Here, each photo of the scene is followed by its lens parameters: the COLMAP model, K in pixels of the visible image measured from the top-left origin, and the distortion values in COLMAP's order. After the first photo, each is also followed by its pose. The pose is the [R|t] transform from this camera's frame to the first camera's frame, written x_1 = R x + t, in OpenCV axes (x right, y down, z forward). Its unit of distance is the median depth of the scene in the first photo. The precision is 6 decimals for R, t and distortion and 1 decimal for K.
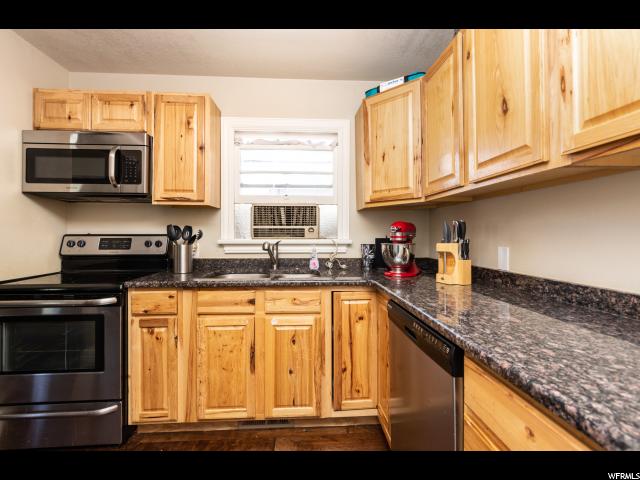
lens RADIAL K [[287.2, 0, 320.0], [0, 287.2, 240.0], [0, 0, 1]] dist [-0.000016, -0.000138]
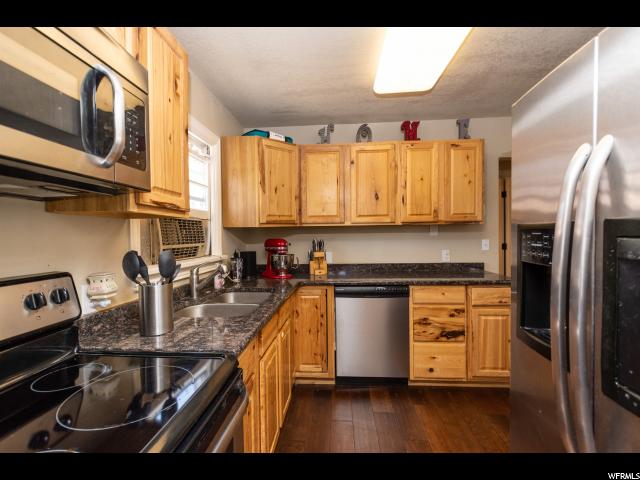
lens RADIAL K [[287.2, 0, 320.0], [0, 287.2, 240.0], [0, 0, 1]] dist [-0.000016, -0.000138]
pose [[0.121967, -0.021411, 0.992303, -1.079487], [0.038215, 0.999127, 0.016861, -0.075222], [-0.991798, 0.035864, 0.122678, 0.654615]]
